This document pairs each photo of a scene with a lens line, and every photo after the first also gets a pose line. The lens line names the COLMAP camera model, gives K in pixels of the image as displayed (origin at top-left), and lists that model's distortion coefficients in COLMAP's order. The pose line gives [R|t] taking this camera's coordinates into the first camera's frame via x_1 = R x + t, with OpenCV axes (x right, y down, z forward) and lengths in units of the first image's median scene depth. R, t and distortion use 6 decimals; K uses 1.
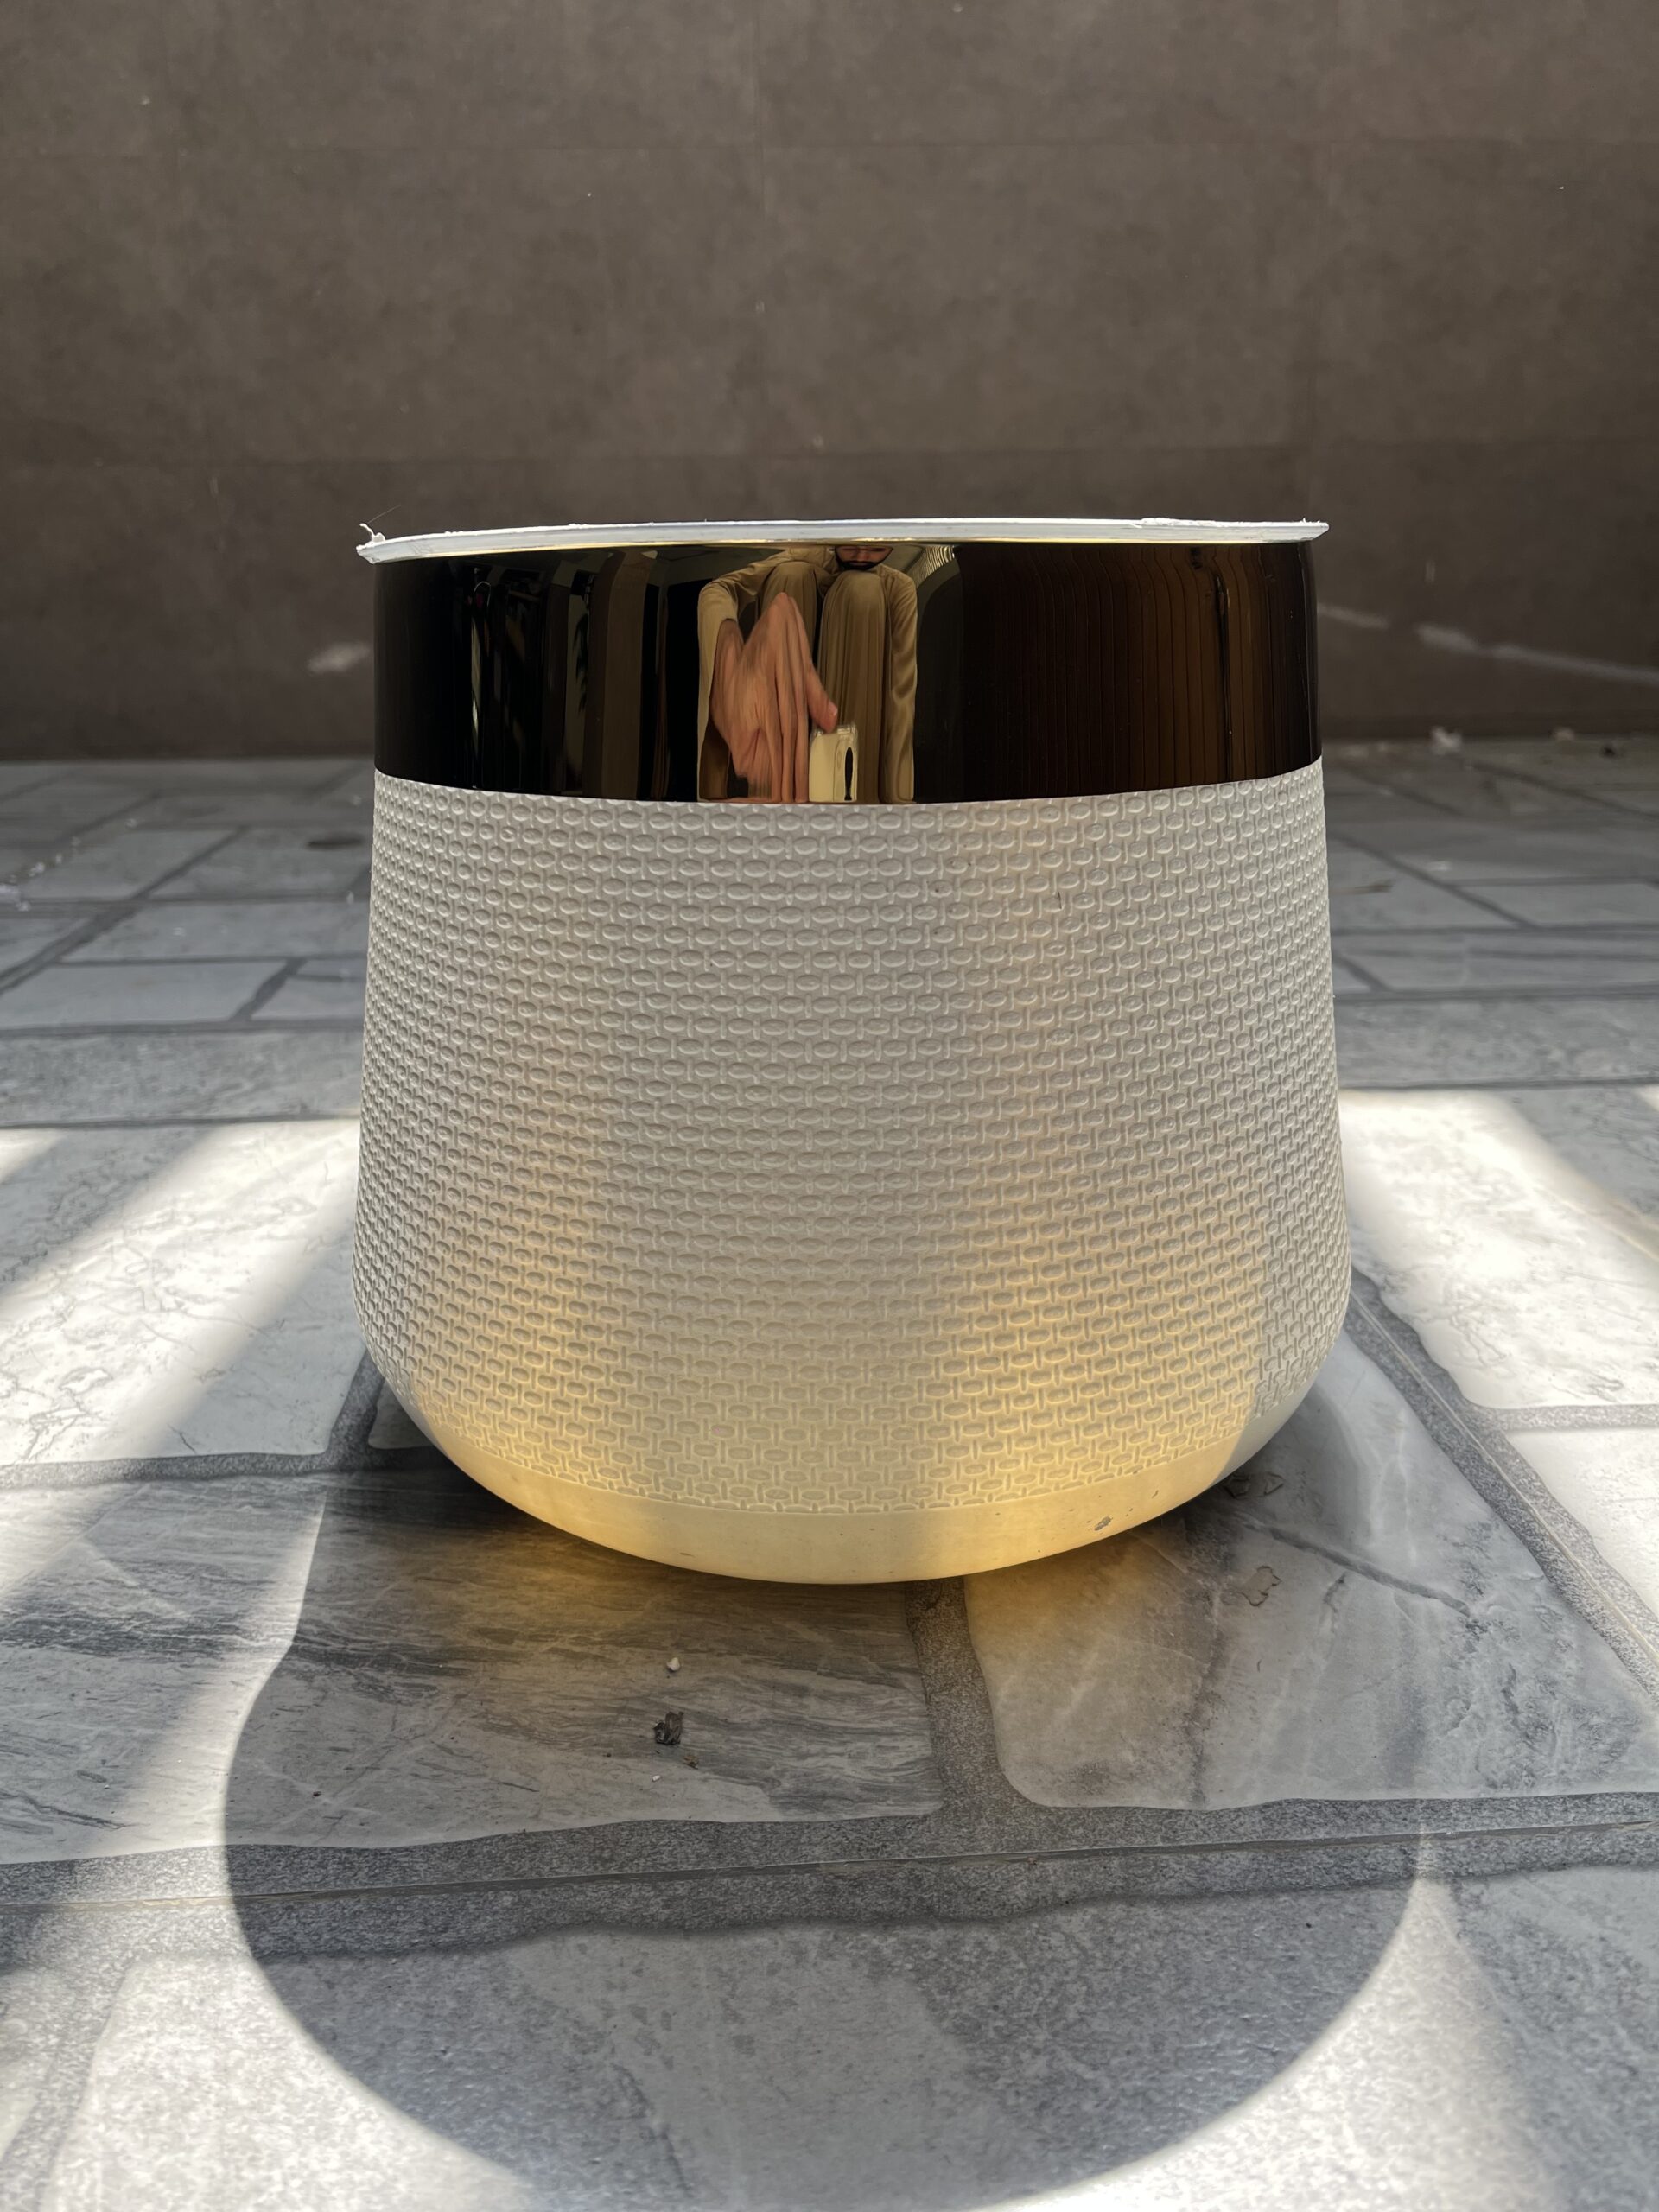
lens RADIAL K [[1690.4, 0, 848.8], [0, 1690.4, 1110.1], [0, 0, 1]] dist [0.074295, -0.109467]
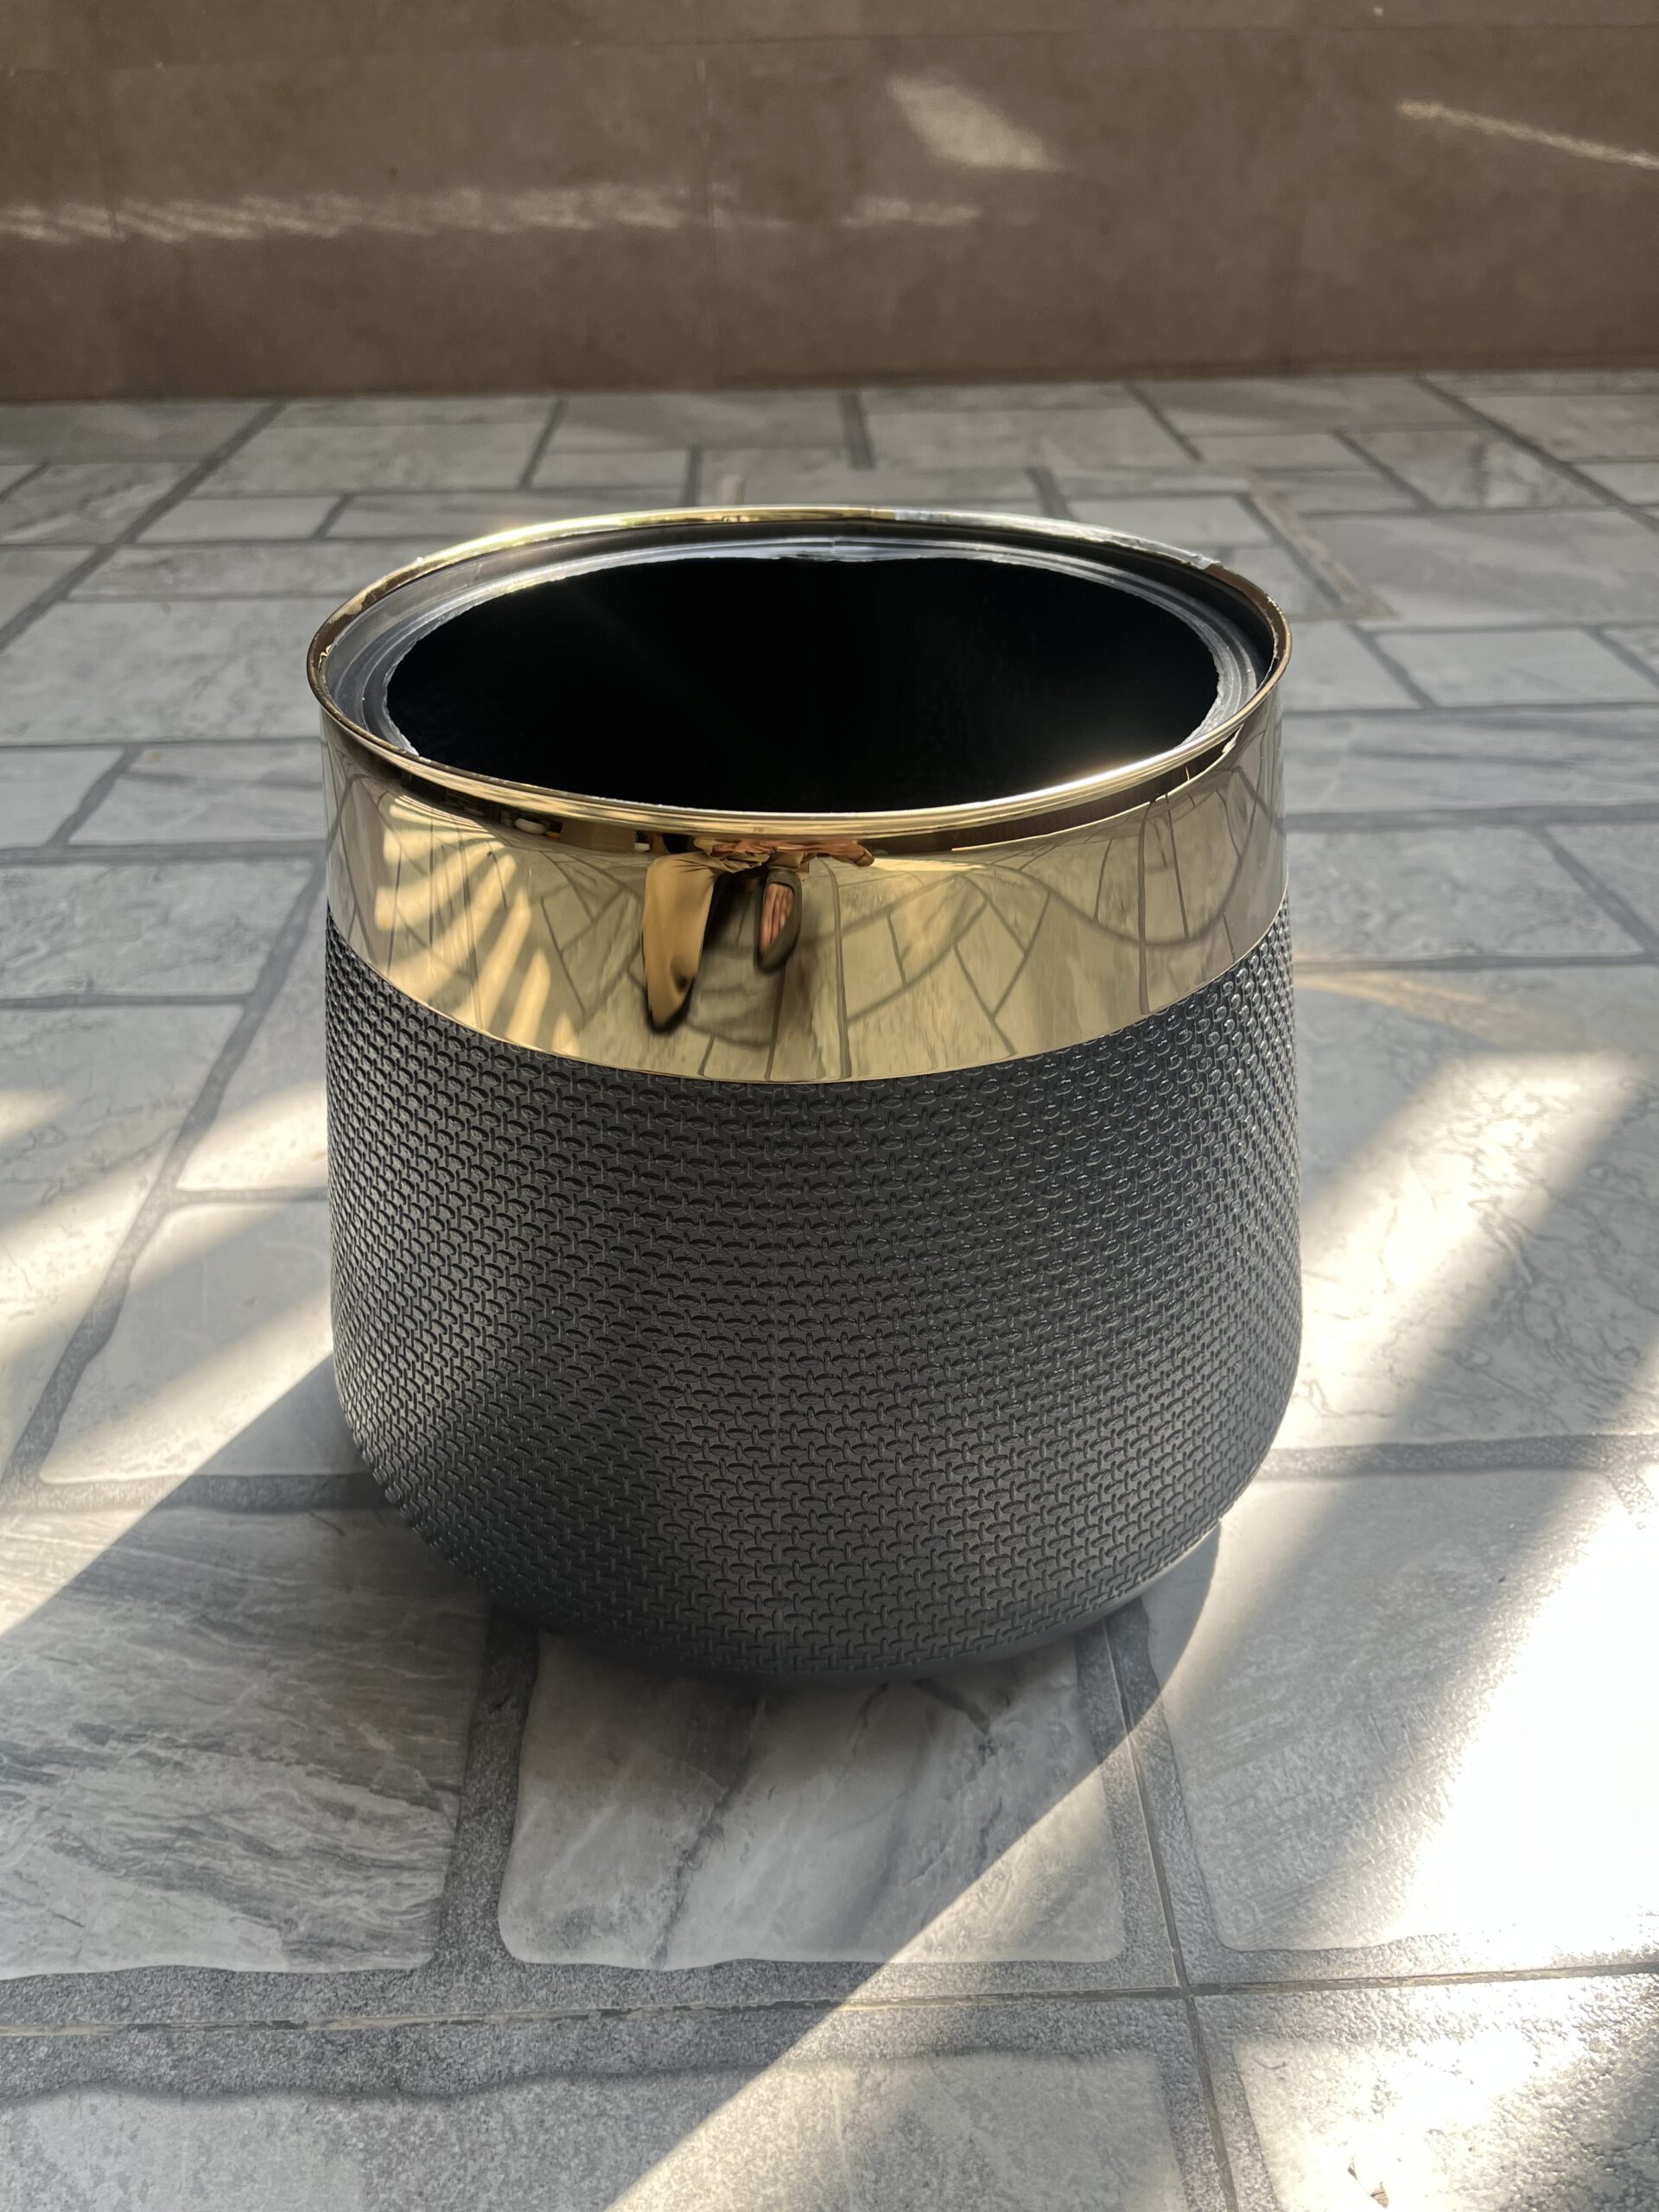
lens RADIAL K [[1690.4, 0, 826.0], [0, 1690.4, 1099.2], [0, 0, 1]] dist [0.074295, -0.109467]
pose [[0.998920, 0.012549, -0.044729, 0.316738], [-0.001052, 0.968686, 0.248288, -0.370593], [0.046444, -0.247973, 0.967653, 0.065855]]
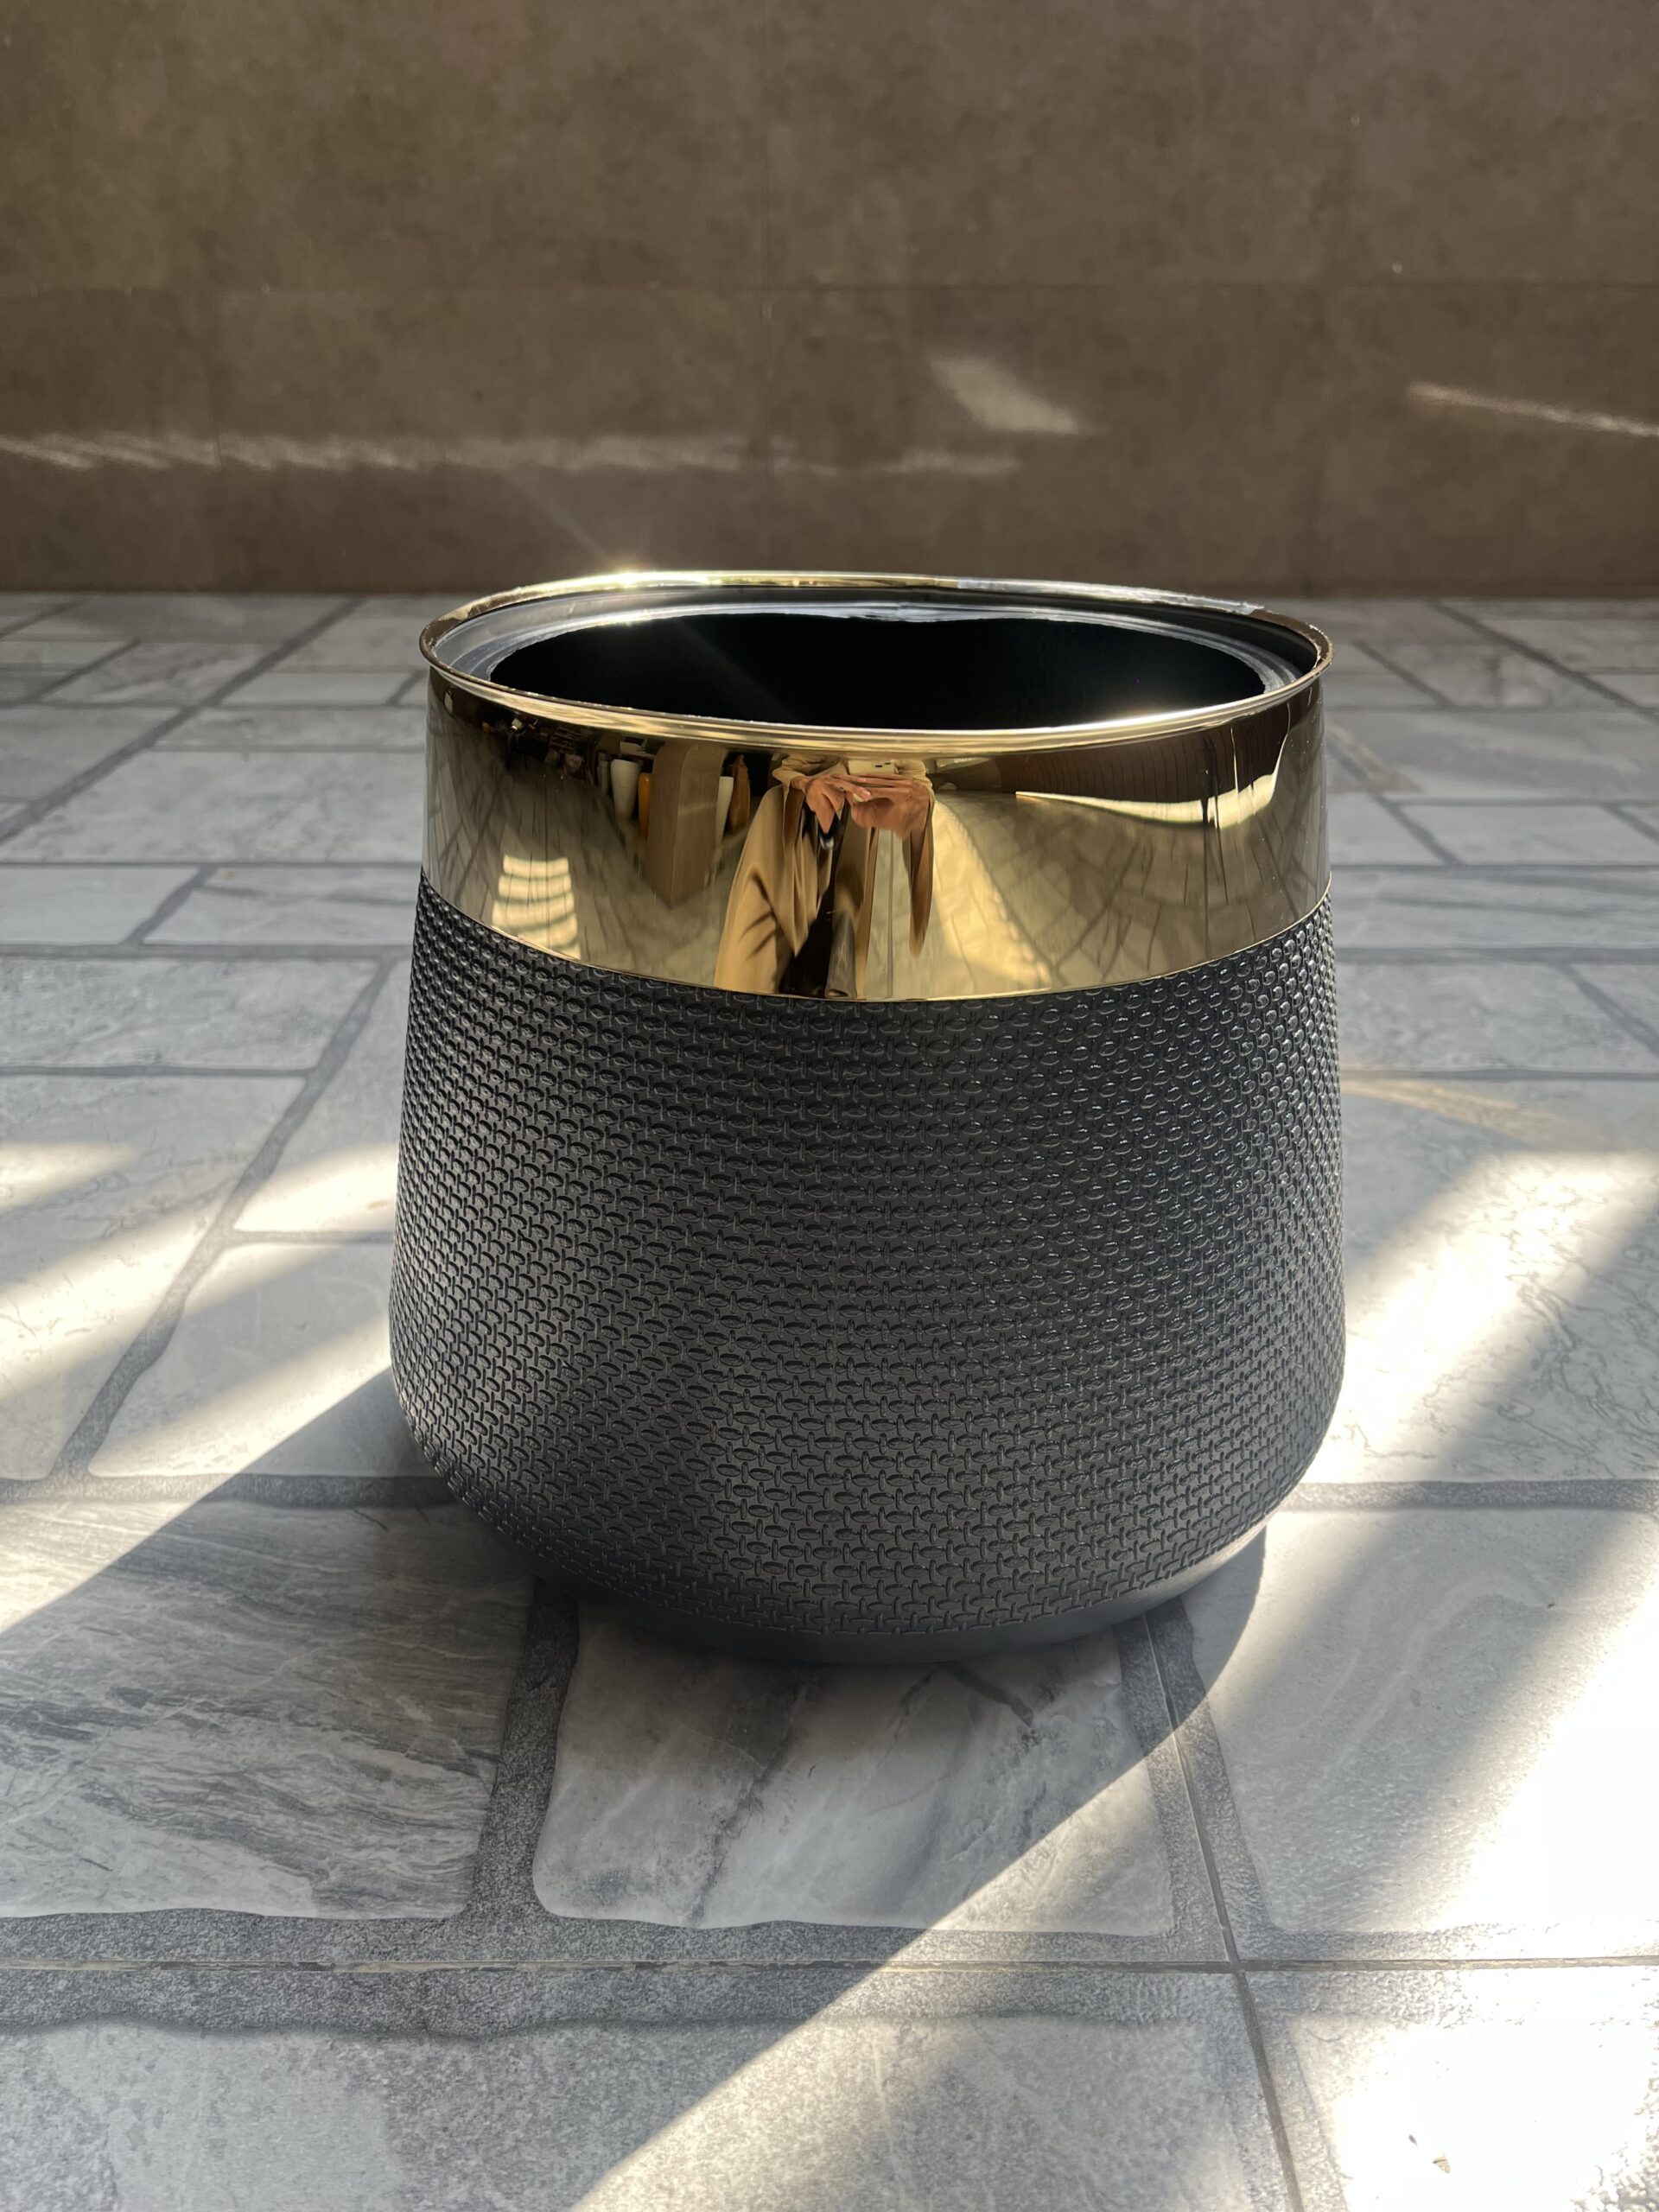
lens RADIAL K [[1690.4, 0, 827.7], [0, 1690.4, 1100.4], [0, 0, 1]] dist [0.074295, -0.109467]
pose [[0.997583, 0.035954, -0.059461, 0.297446], [-0.028834, 0.992767, 0.116546, -0.215367], [0.063222, -0.114550, 0.991404, -0.006868]]
